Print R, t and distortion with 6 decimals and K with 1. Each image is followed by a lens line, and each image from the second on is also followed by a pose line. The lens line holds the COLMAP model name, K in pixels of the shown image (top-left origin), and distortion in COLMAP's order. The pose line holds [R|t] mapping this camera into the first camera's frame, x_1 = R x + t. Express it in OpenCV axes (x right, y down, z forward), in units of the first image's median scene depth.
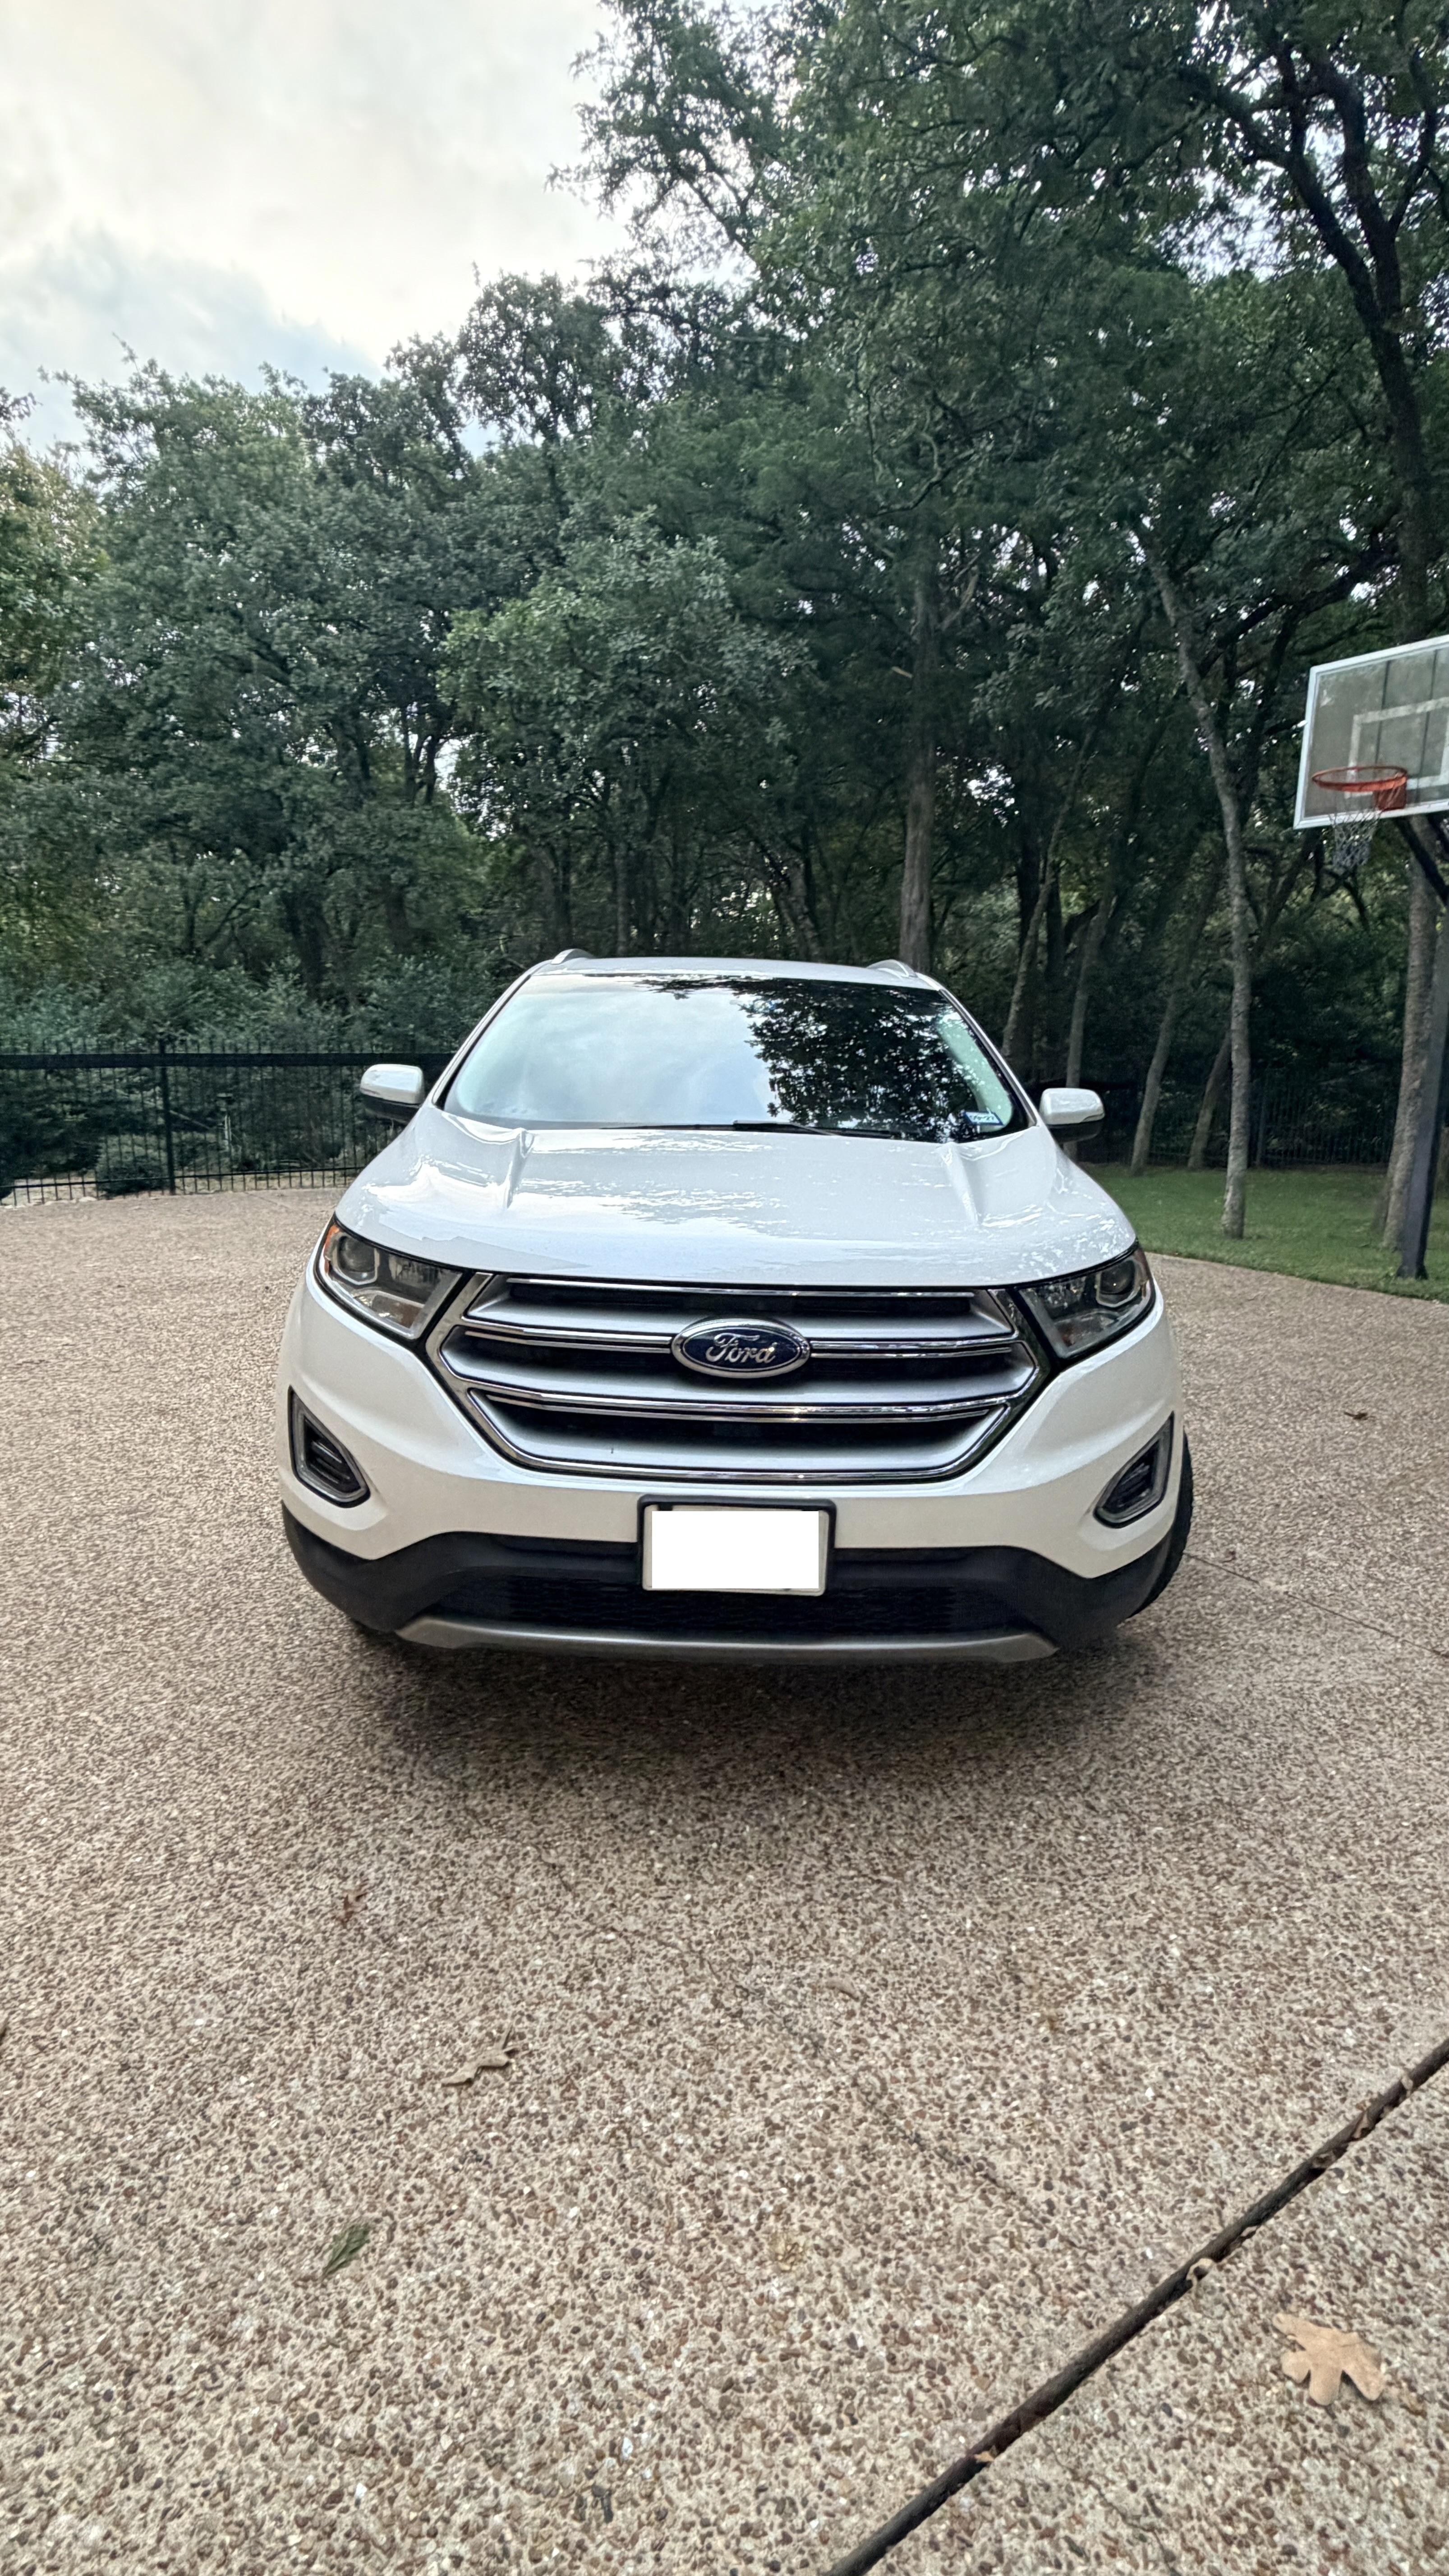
lens RADIAL K [[1221.5, 0, 724.5], [0, 1221.5, 1288.0], [0, 0, 1]] dist [-0.001726, -0.000050]
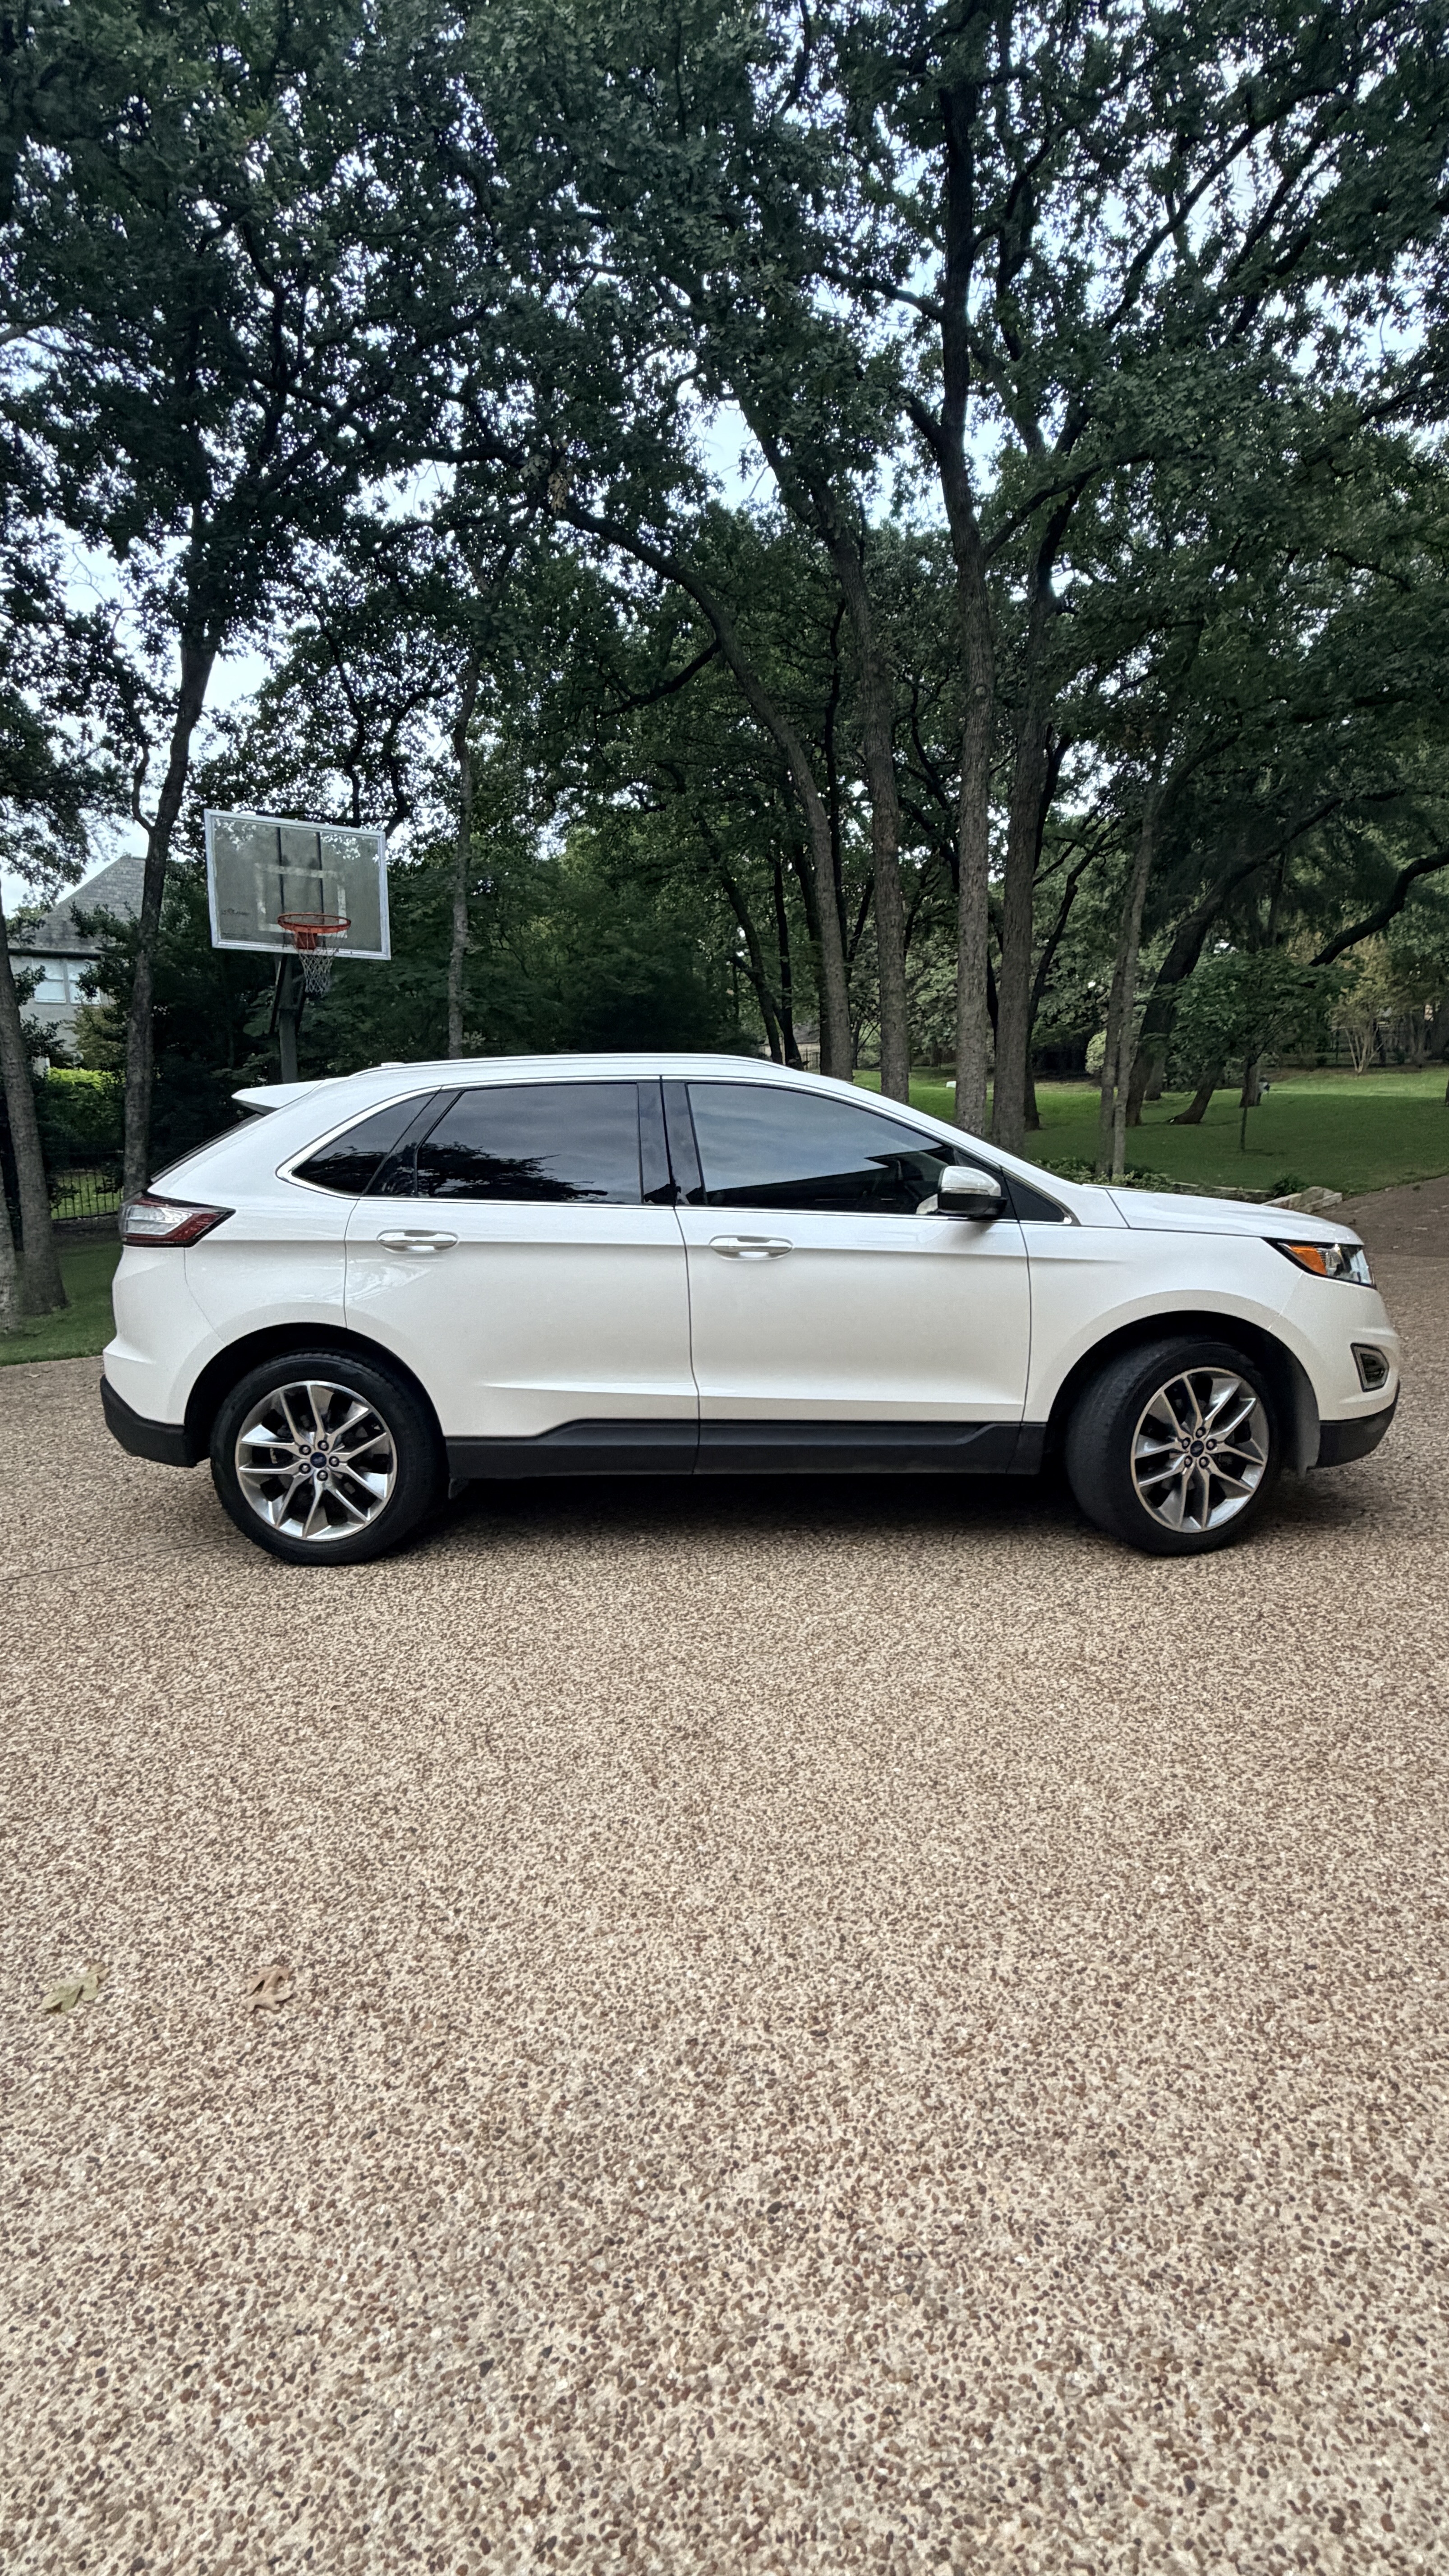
lens RADIAL K [[1146.9, 0, 724.5], [0, 1146.9, 1288.0], [0, 0, 1]] dist [-0.001950, -0.000187]
pose [[0.041527, -0.145626, 0.988468, -1.962312], [0.212108, 0.968056, 0.133708, -0.382243], [-0.976364, 0.204109, 0.071089, 1.759156]]
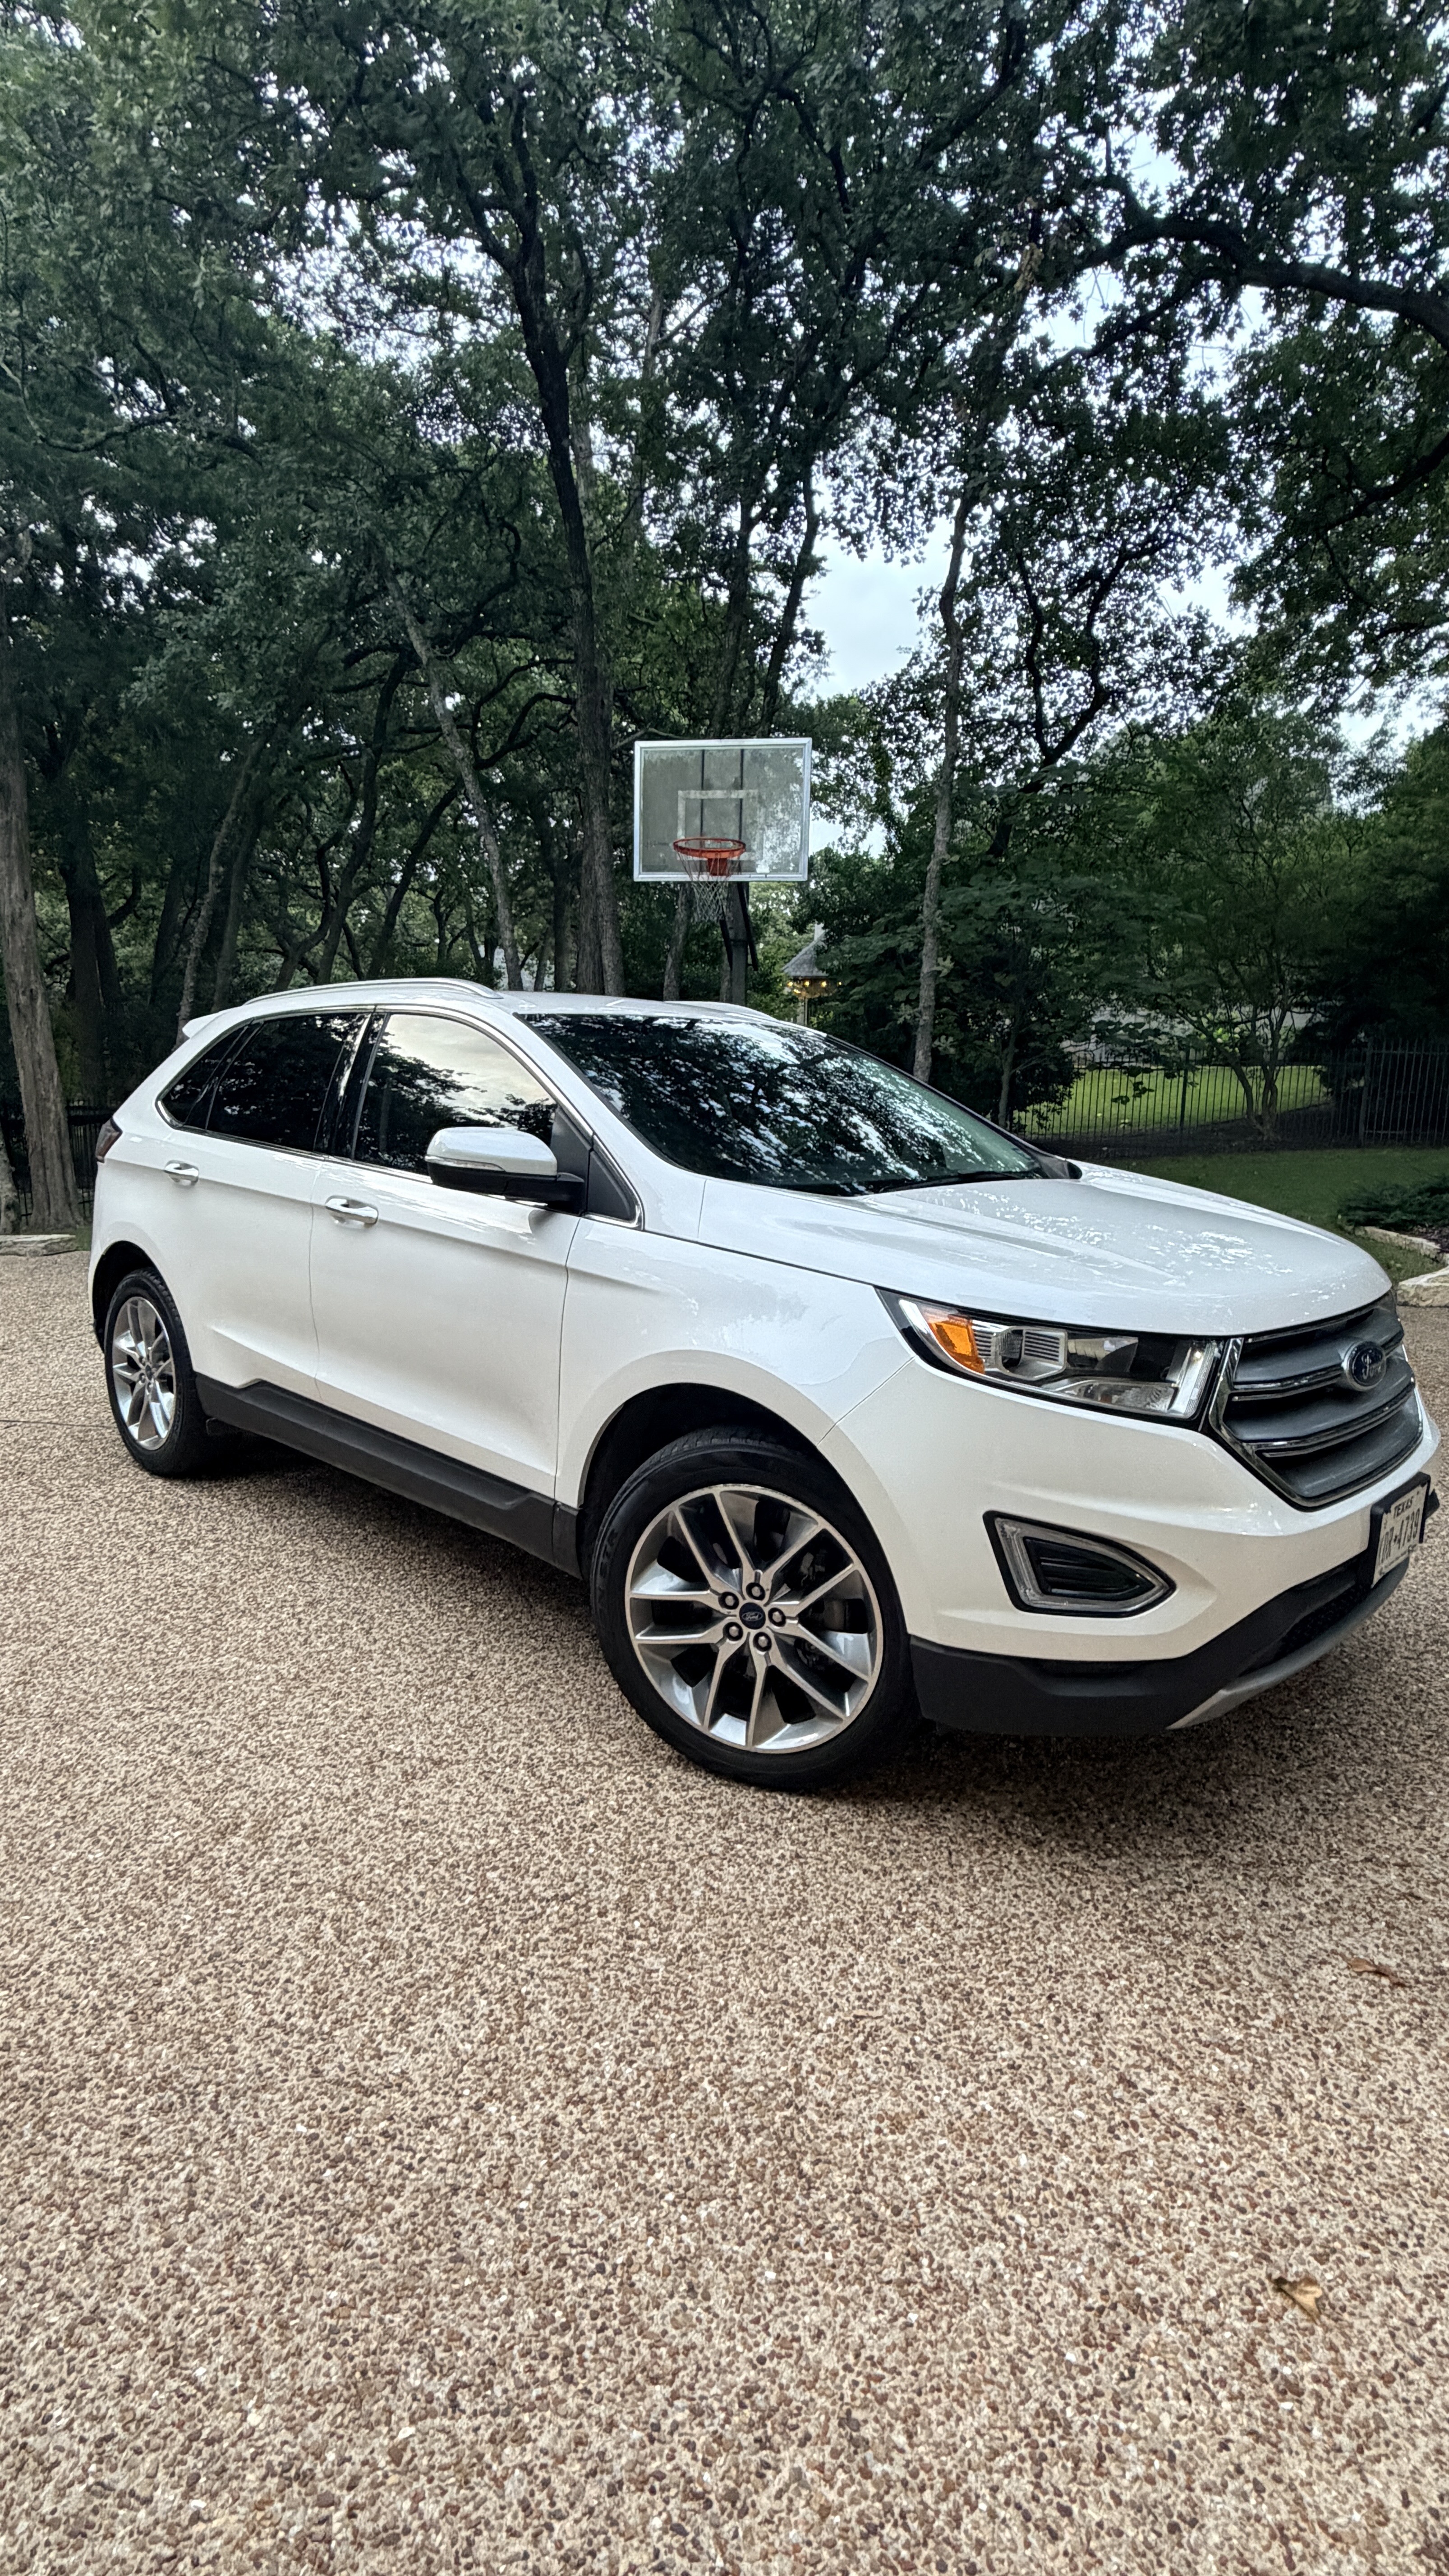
lens RADIAL K [[1252.0, 0, 724.5], [0, 1252.0, 1288.0], [0, 0, 1]] dist [0.003067, 0.000637]
pose [[0.692280, -0.120224, 0.711543, -1.120896], [0.131917, 0.990493, 0.039010, -0.131028], [-0.709469, 0.066859, 0.701558, 0.523108]]
